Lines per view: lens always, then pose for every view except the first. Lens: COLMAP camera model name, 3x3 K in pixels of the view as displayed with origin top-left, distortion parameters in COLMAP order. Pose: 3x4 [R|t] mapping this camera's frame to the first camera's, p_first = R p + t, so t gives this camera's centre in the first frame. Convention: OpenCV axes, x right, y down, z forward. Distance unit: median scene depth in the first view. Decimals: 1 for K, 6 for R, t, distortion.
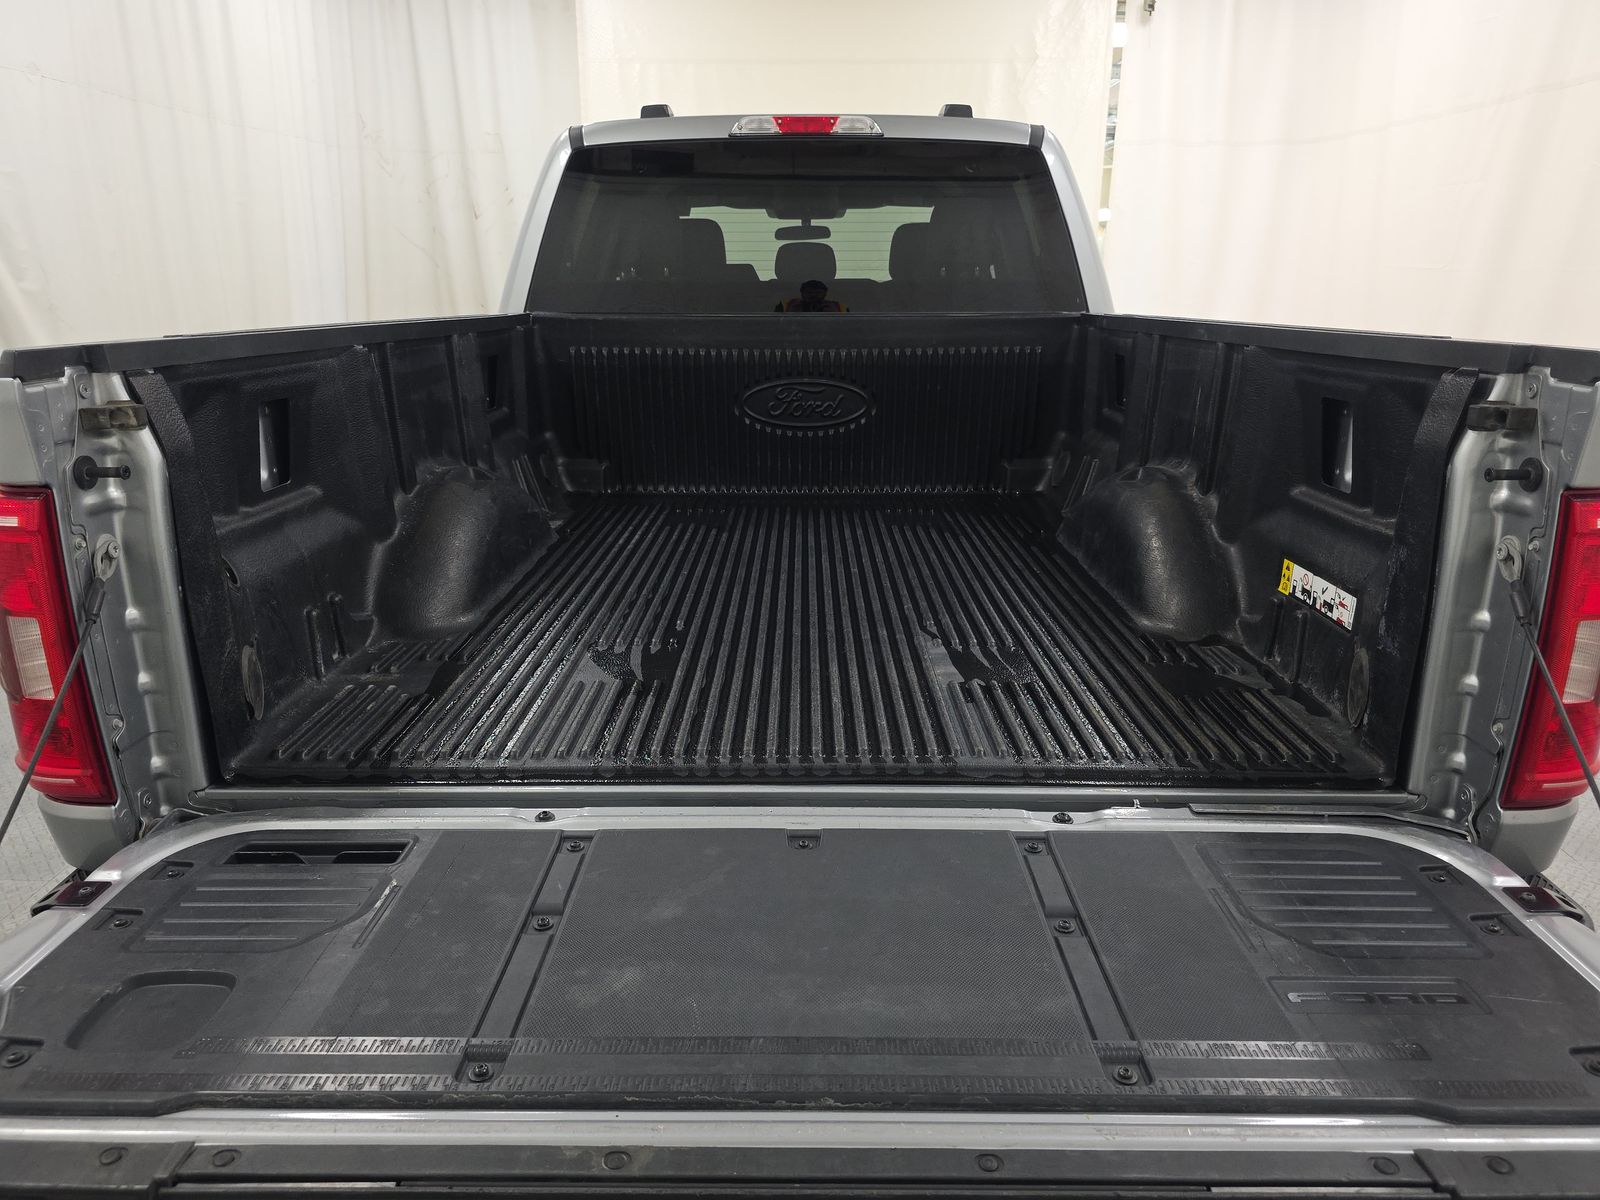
lens RADIAL K [[1056.9, 0, 800.0], [0, 1056.9, 600.0], [0, 0, 1]] dist [0.022939, -0.015196]
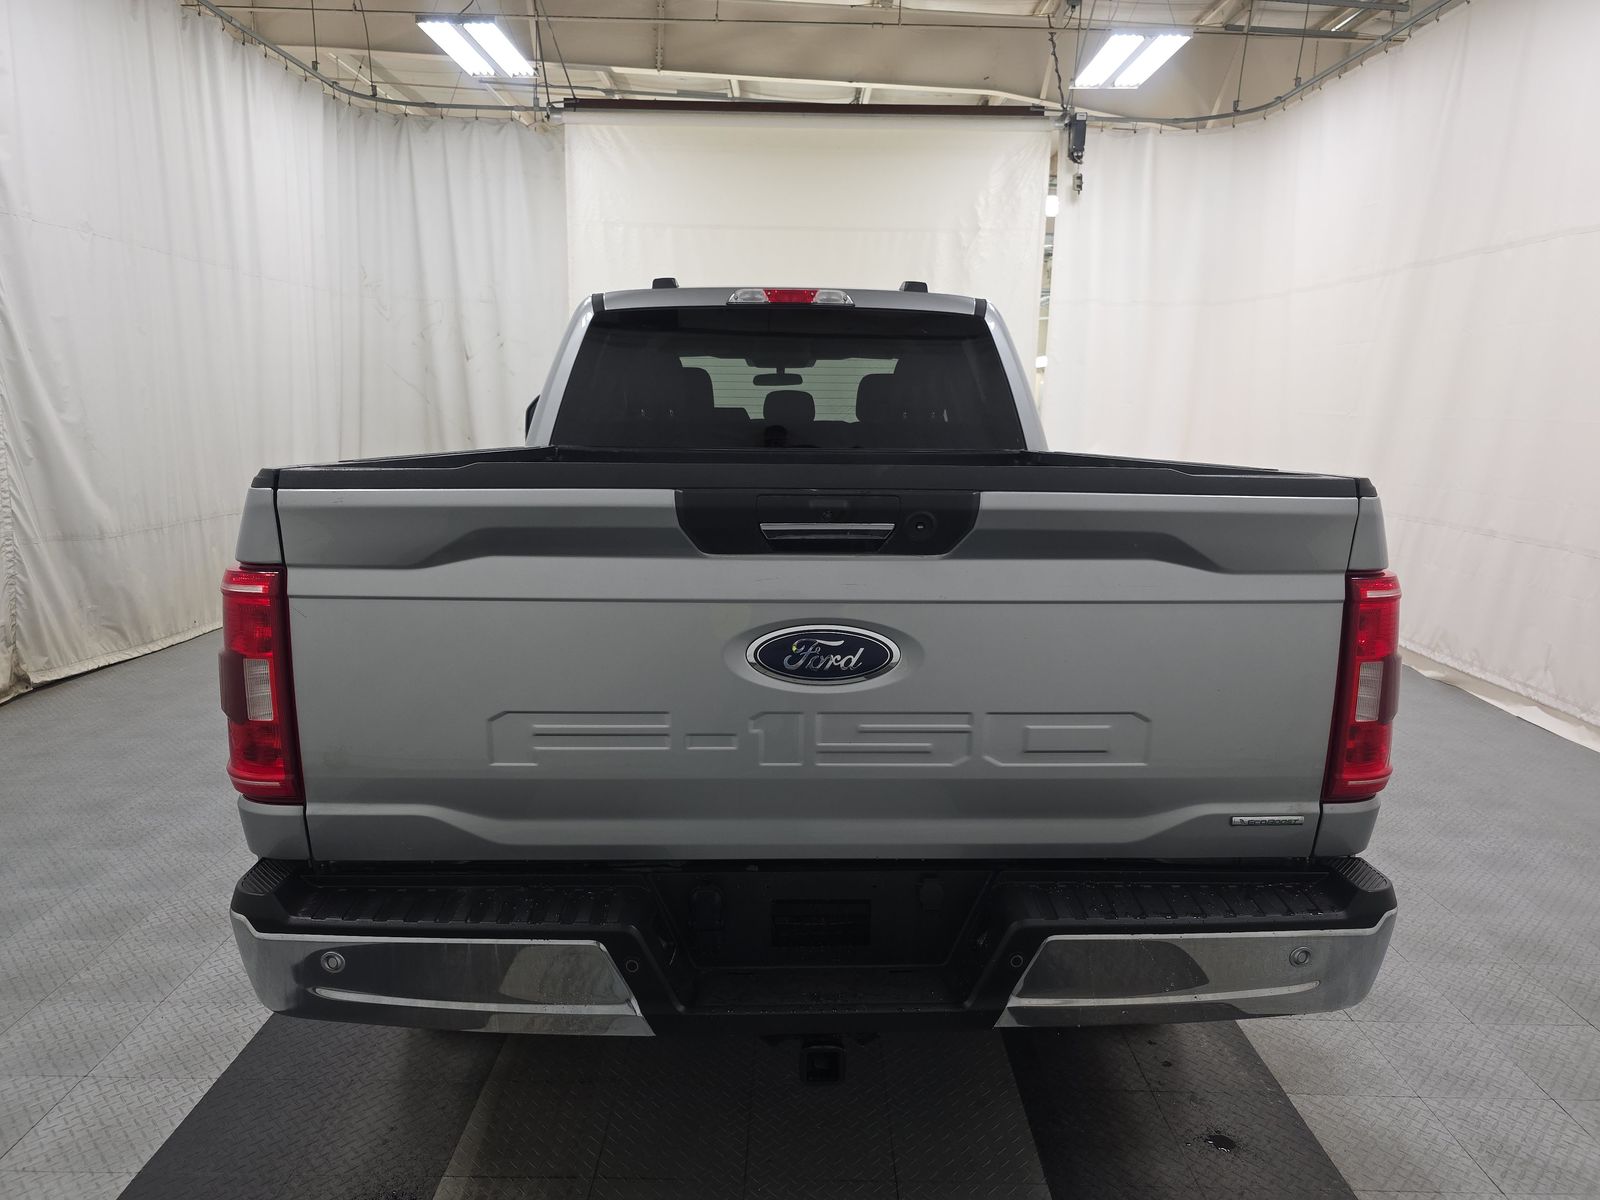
lens RADIAL K [[1056.9, 0, 800.0], [0, 1056.9, 600.0], [0, 0, 1]] dist [0.022939, -0.015196]
pose [[0.999096, 0.004082, 0.042317, -0.031741], [0.001105, 0.992550, -0.121835, 0.039671], [-0.042499, 0.121771, 0.991648, -0.145425]]
